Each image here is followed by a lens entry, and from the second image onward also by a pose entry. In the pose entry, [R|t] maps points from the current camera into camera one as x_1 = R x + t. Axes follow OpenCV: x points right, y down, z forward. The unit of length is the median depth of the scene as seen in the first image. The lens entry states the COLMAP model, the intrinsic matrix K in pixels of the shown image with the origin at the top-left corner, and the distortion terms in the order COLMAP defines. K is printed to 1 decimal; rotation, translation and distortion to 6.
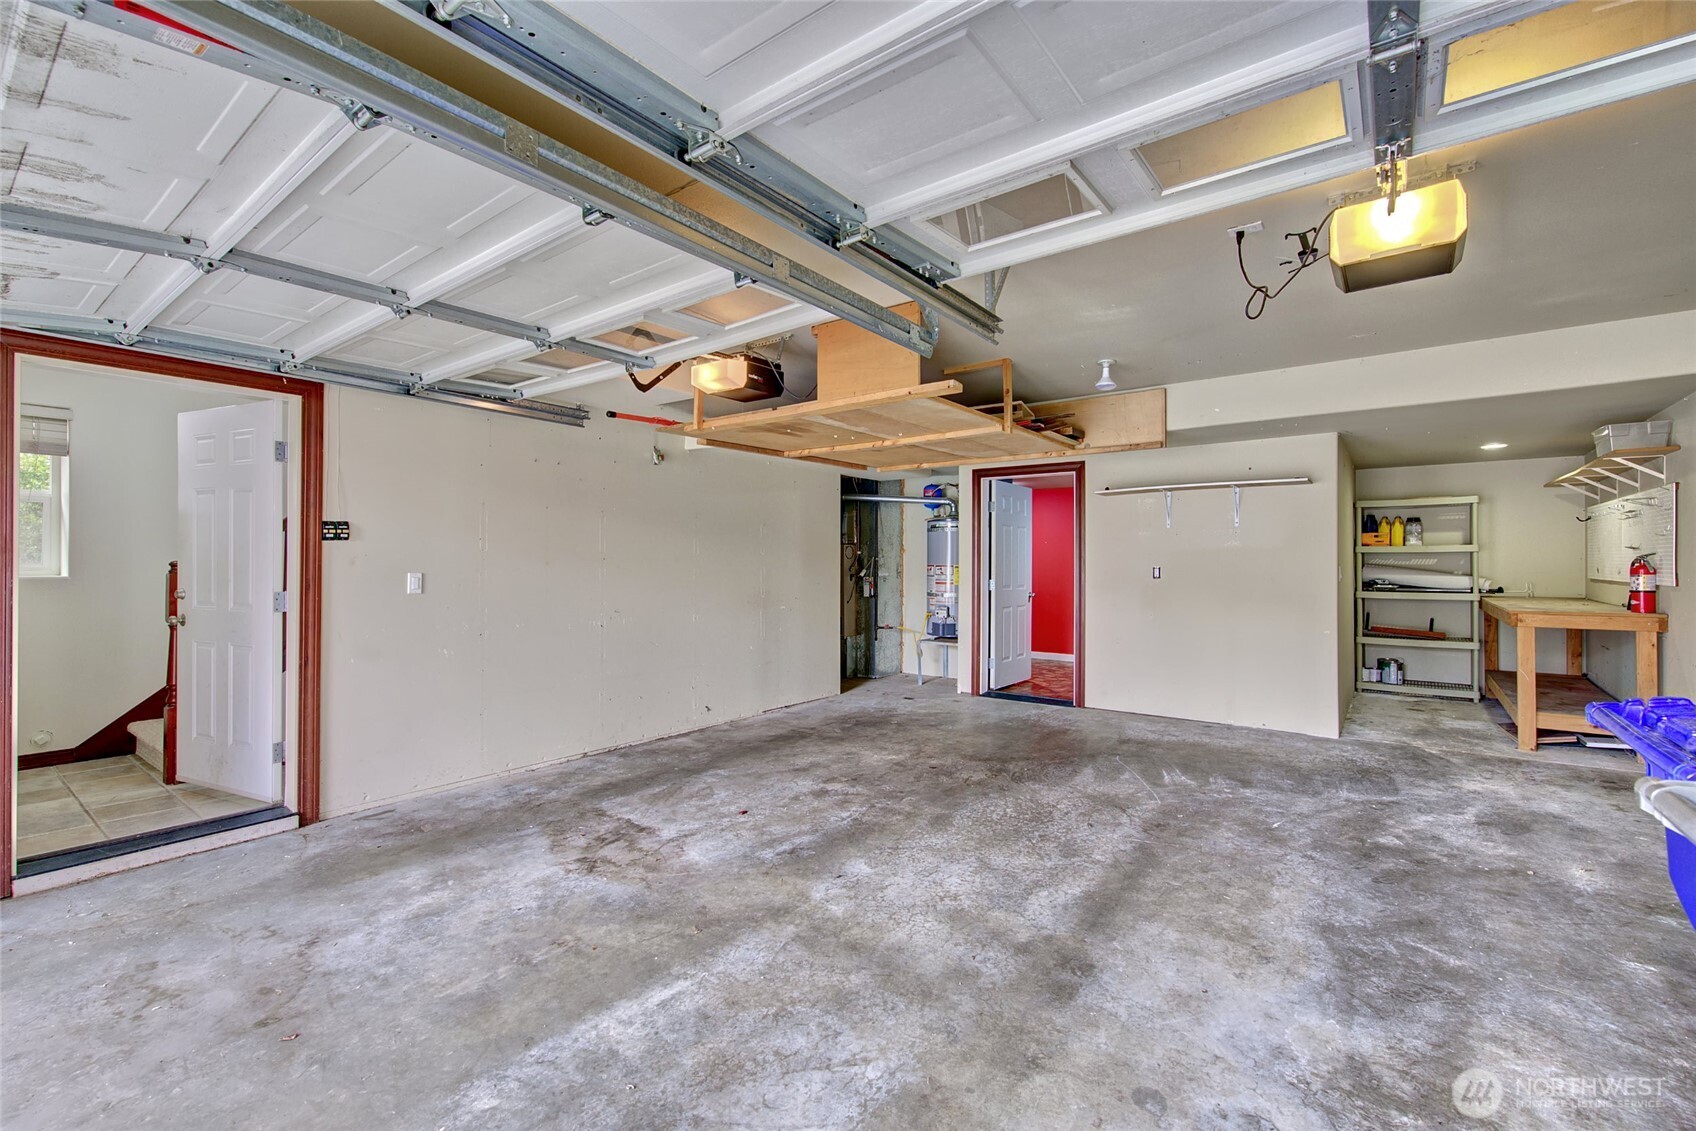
lens RADIAL K [[726.3, 0, 846.6], [0, 726.3, 562.0], [0, 0, 1]] dist [0.007474, -0.001022]
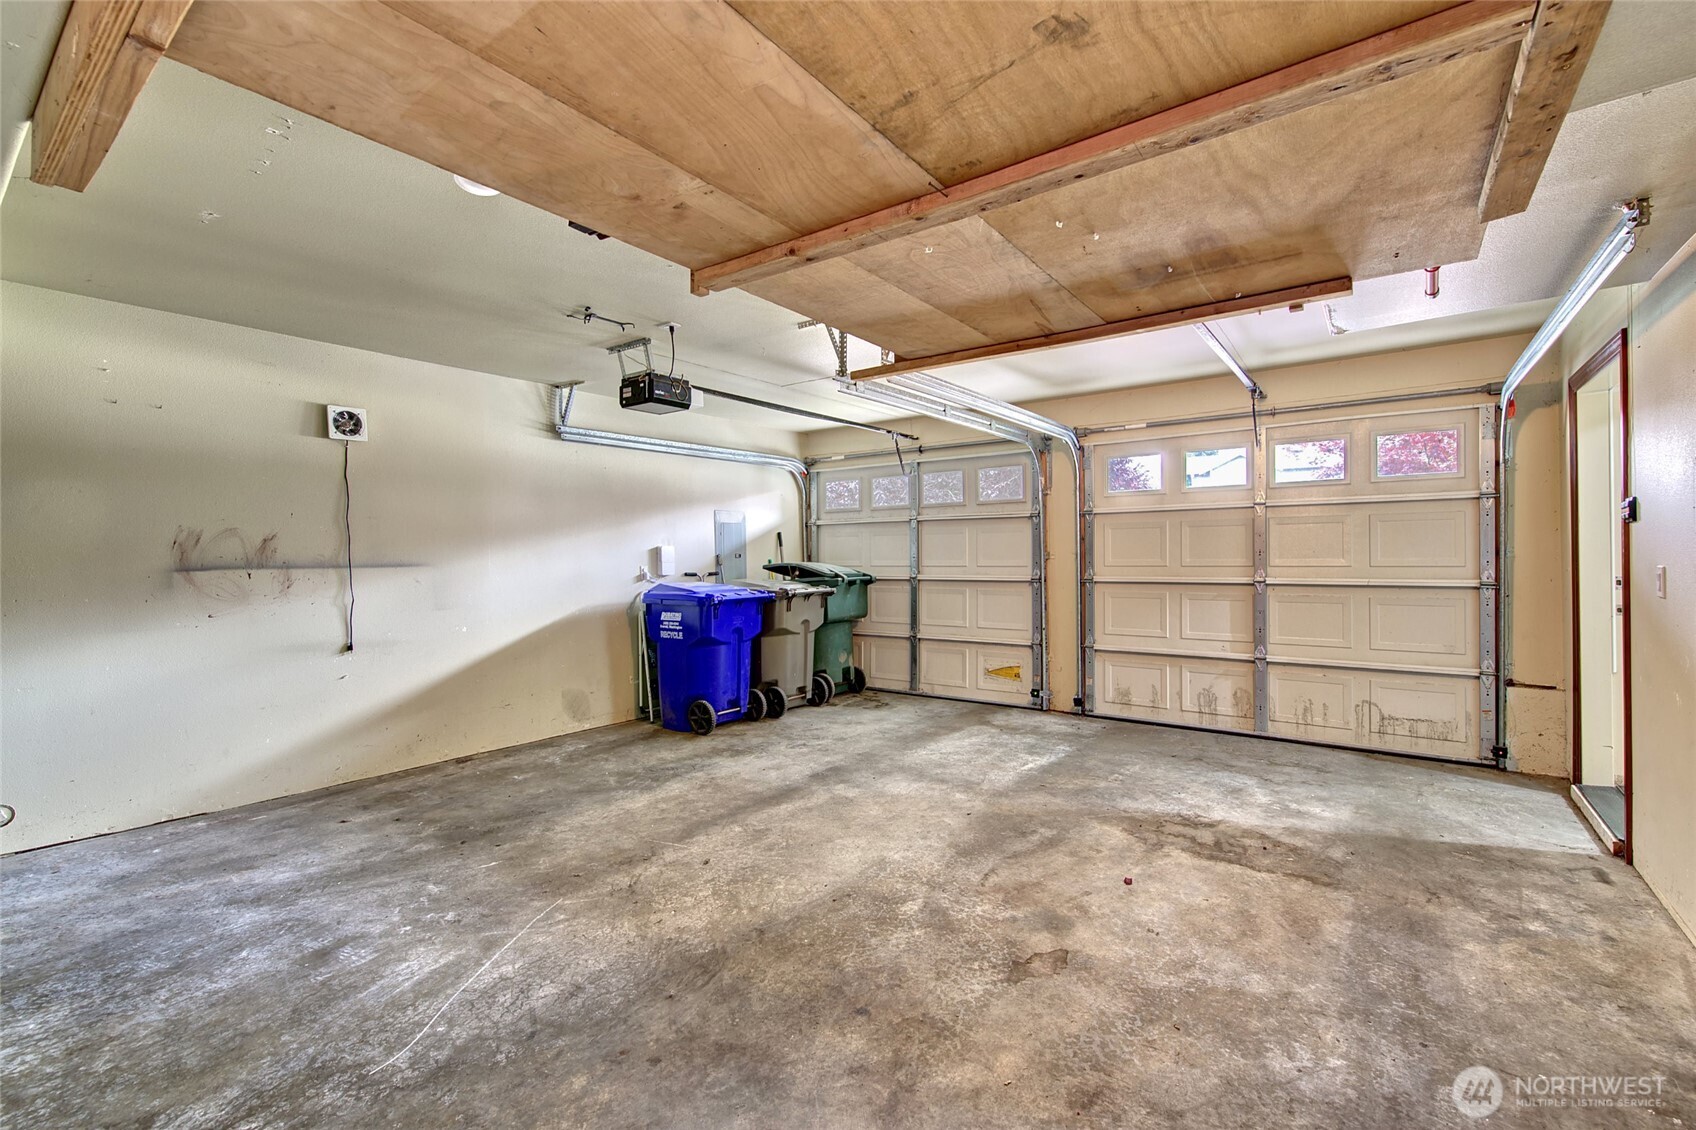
lens RADIAL K [[726.3, 0, 849.1], [0, 726.3, 557.0], [0, 0, 1]] dist [0.007474, -0.001022]
pose [[-0.999895, 0.011379, -0.008953, 0.178620], [0.011344, 0.999928, 0.003938, -0.005177], [0.008997, 0.003836, -0.999952, 2.027257]]
